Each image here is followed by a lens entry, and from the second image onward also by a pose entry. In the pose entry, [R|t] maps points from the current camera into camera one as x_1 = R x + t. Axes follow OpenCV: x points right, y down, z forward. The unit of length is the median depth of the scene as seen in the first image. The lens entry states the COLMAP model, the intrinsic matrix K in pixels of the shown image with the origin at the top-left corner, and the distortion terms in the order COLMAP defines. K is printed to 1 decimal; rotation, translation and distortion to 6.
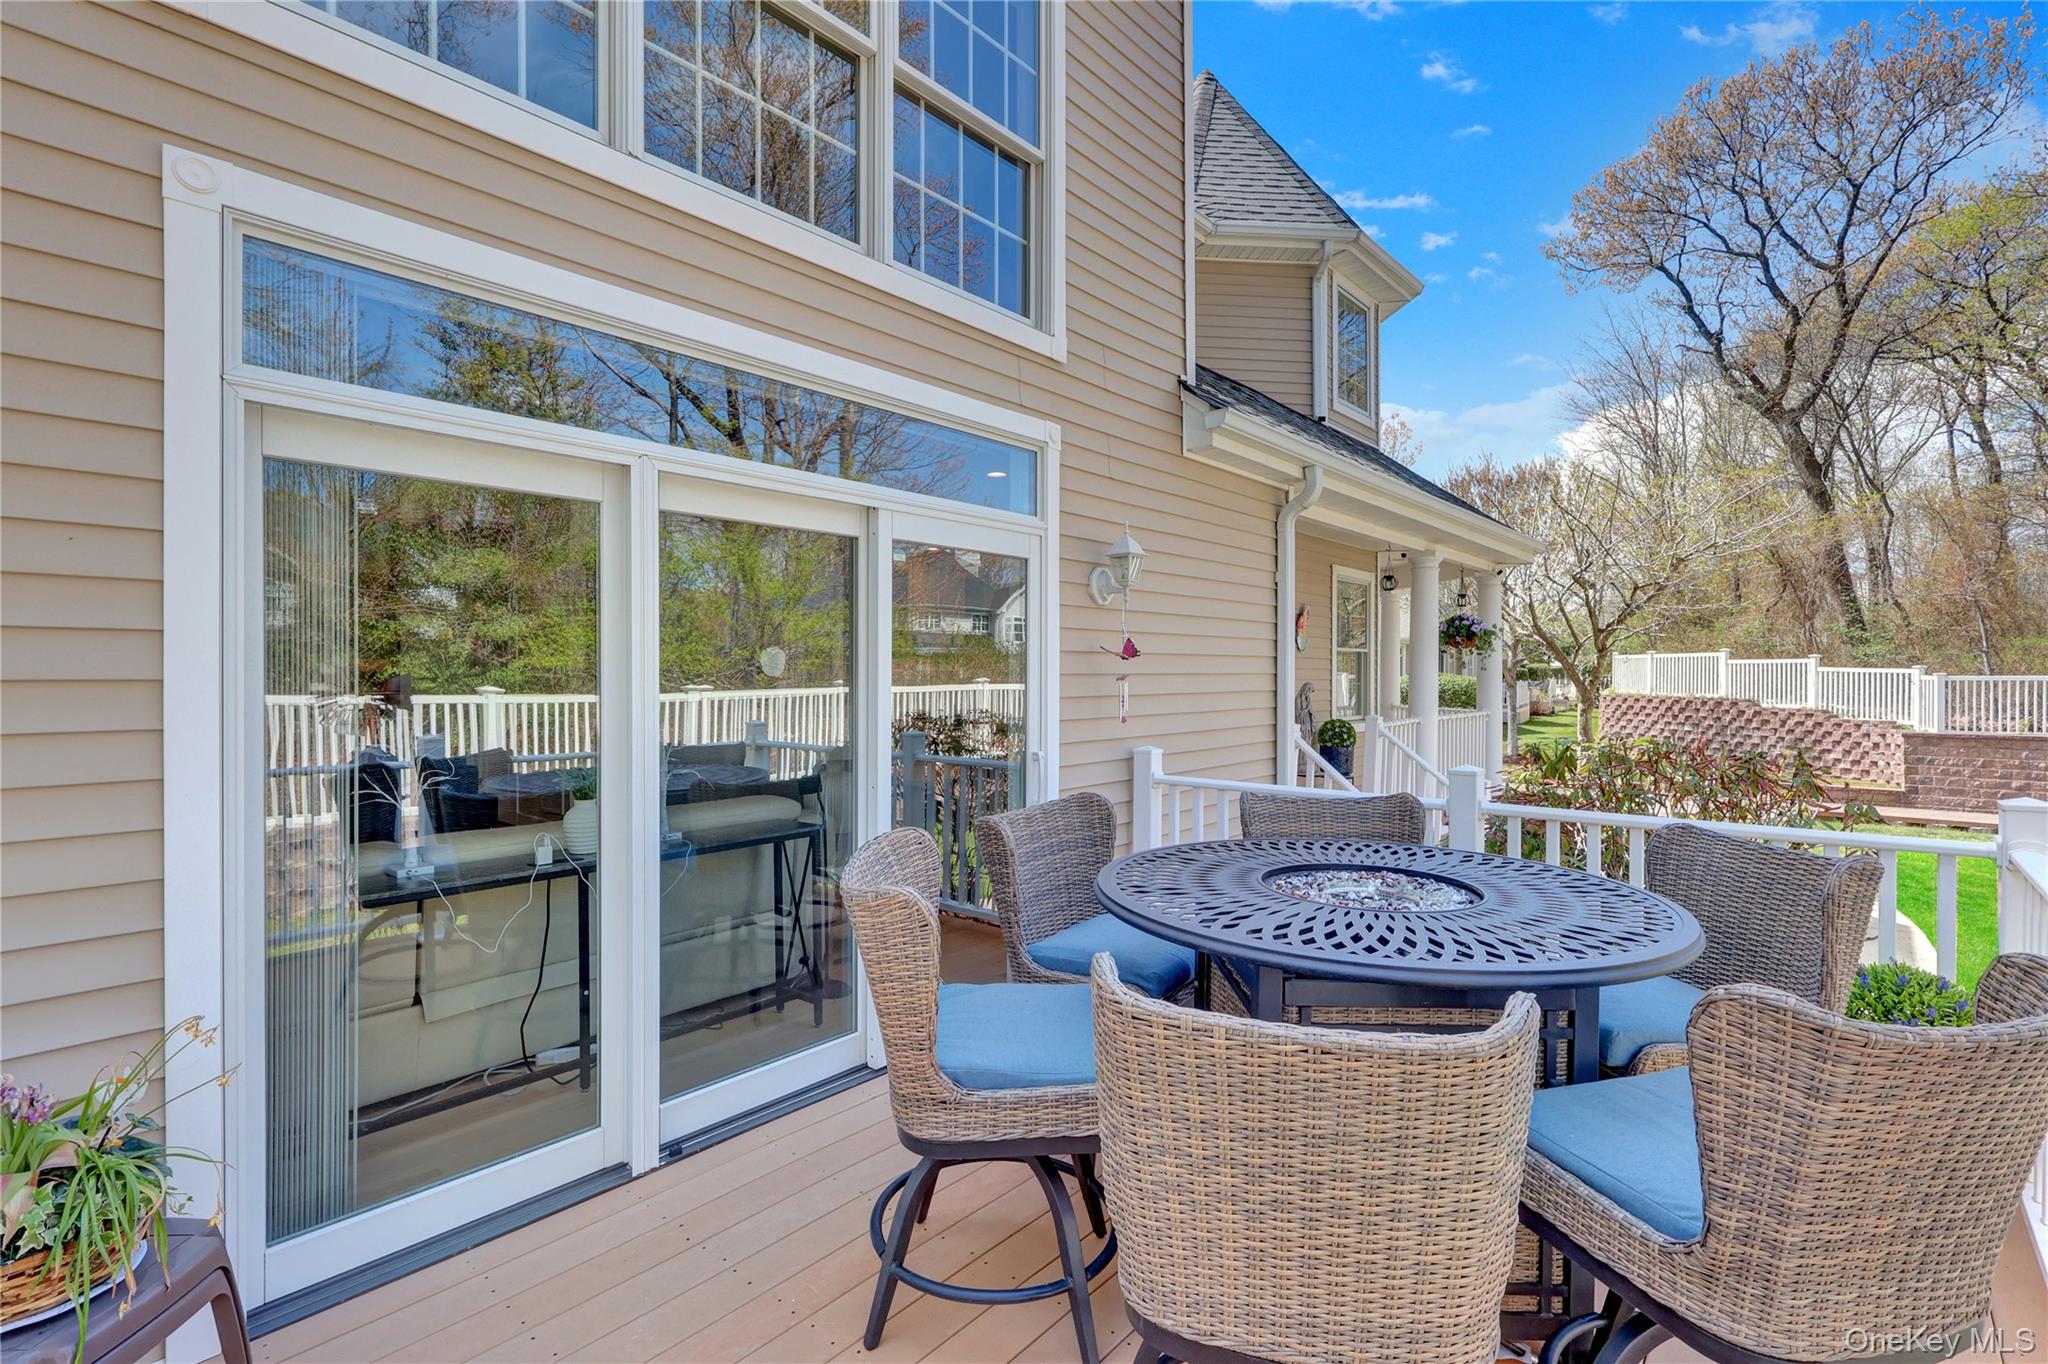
lens RADIAL K [[956.2, 0, 1019.8], [0, 956.2, 676.8], [0, 0, 1]] dist [-0.000278, 0.002569]
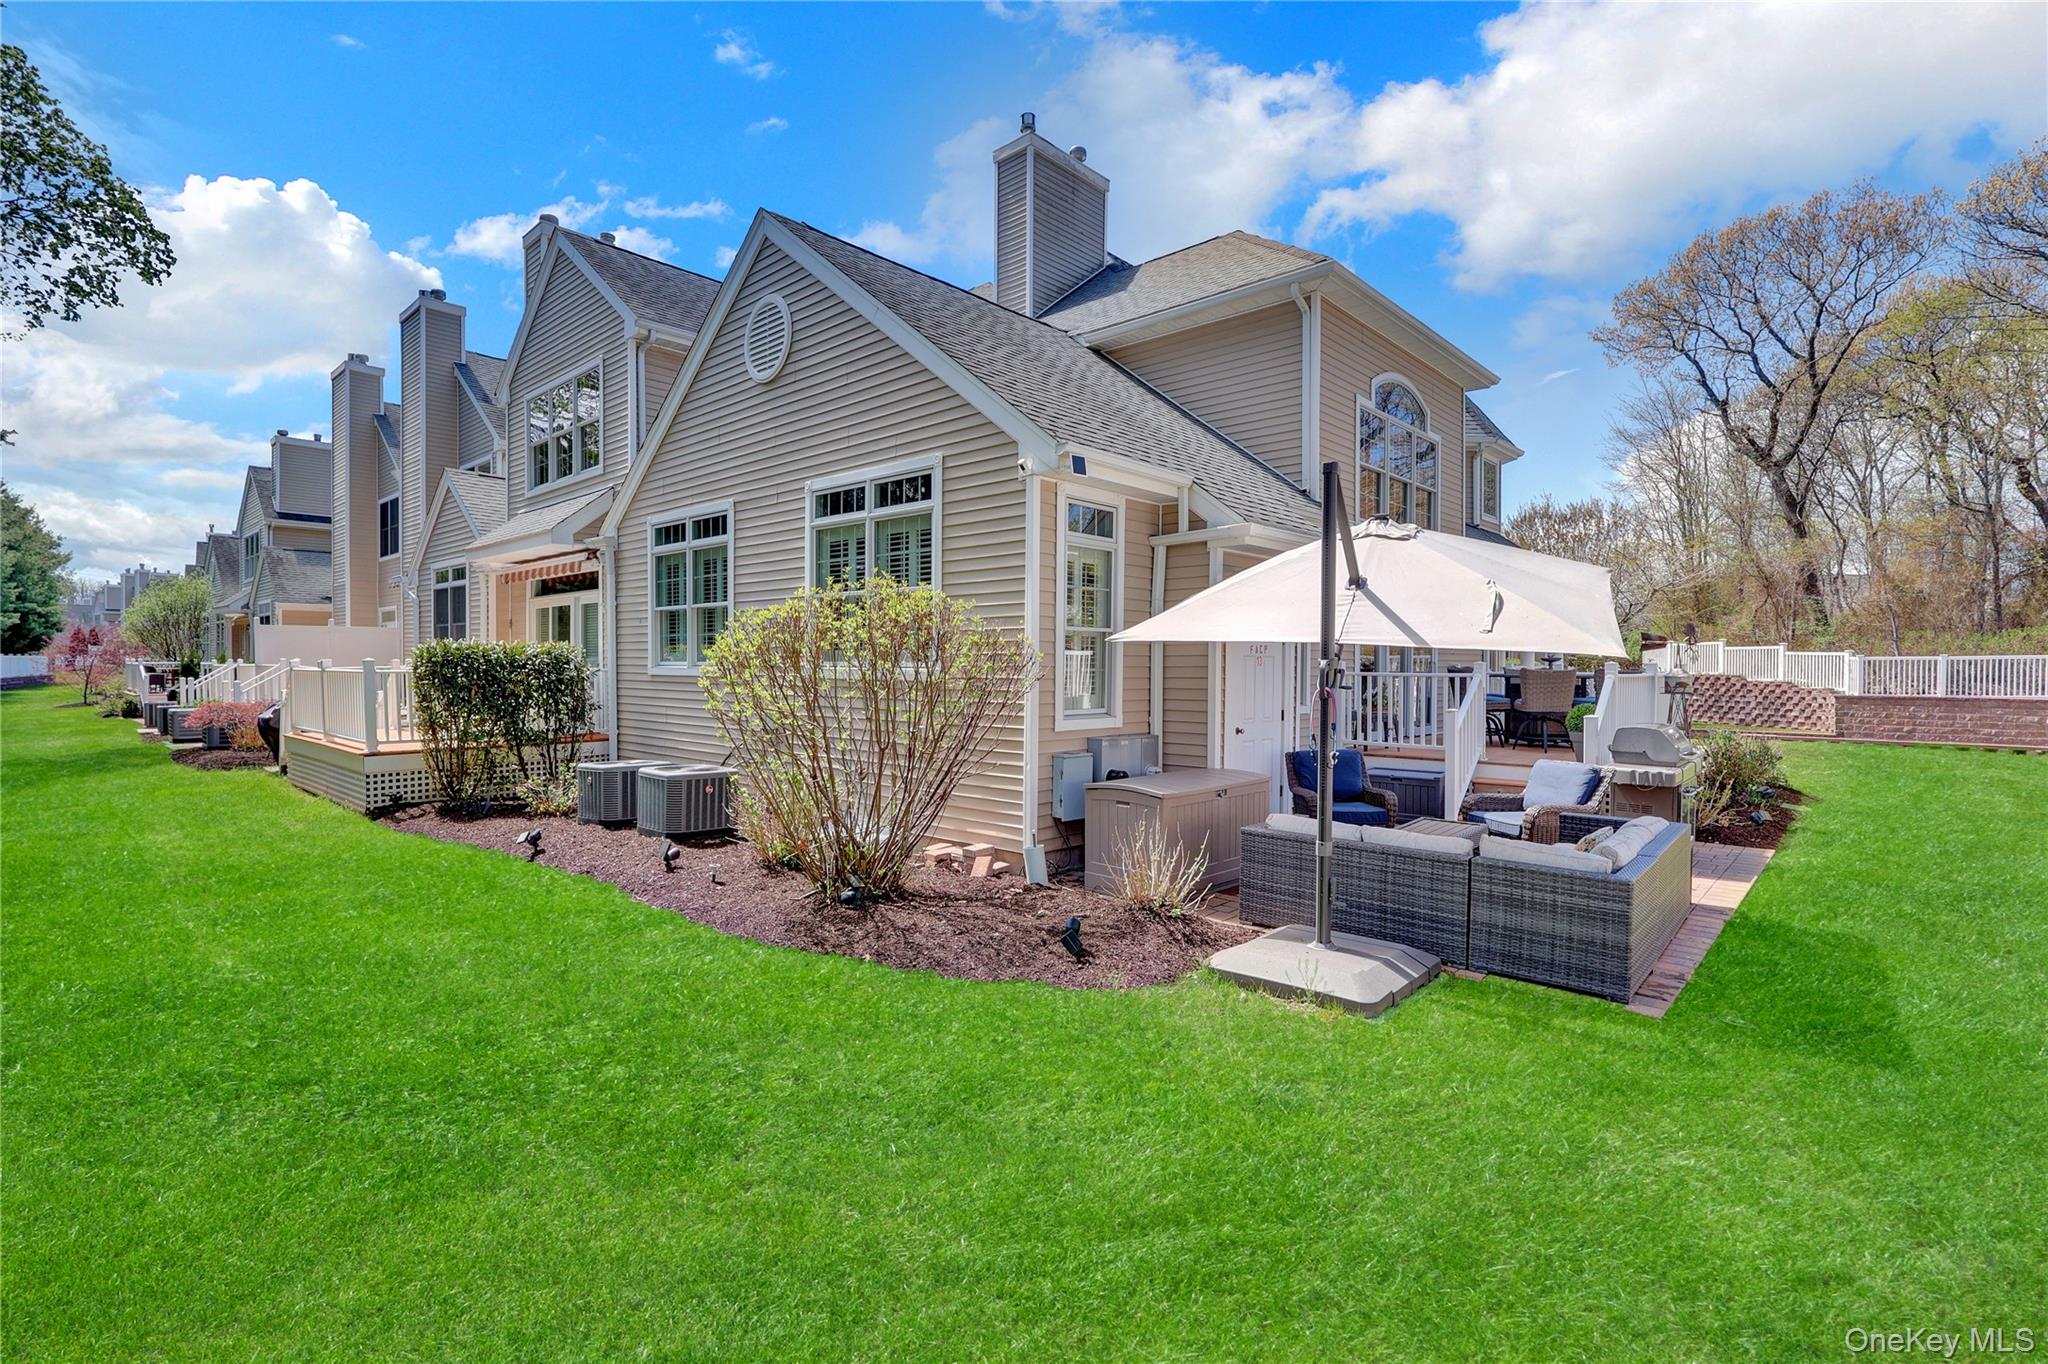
lens RADIAL K [[956.2, 0, 1033.3], [0, 956.2, 685.7], [0, 0, 1]] dist [-0.000278, 0.002569]
pose [[0.999643, -0.002150, -0.026641, -0.215433], [0.002581, 0.999866, 0.016156, 0.012771], [0.026602, -0.016219, 0.999515, -0.398353]]
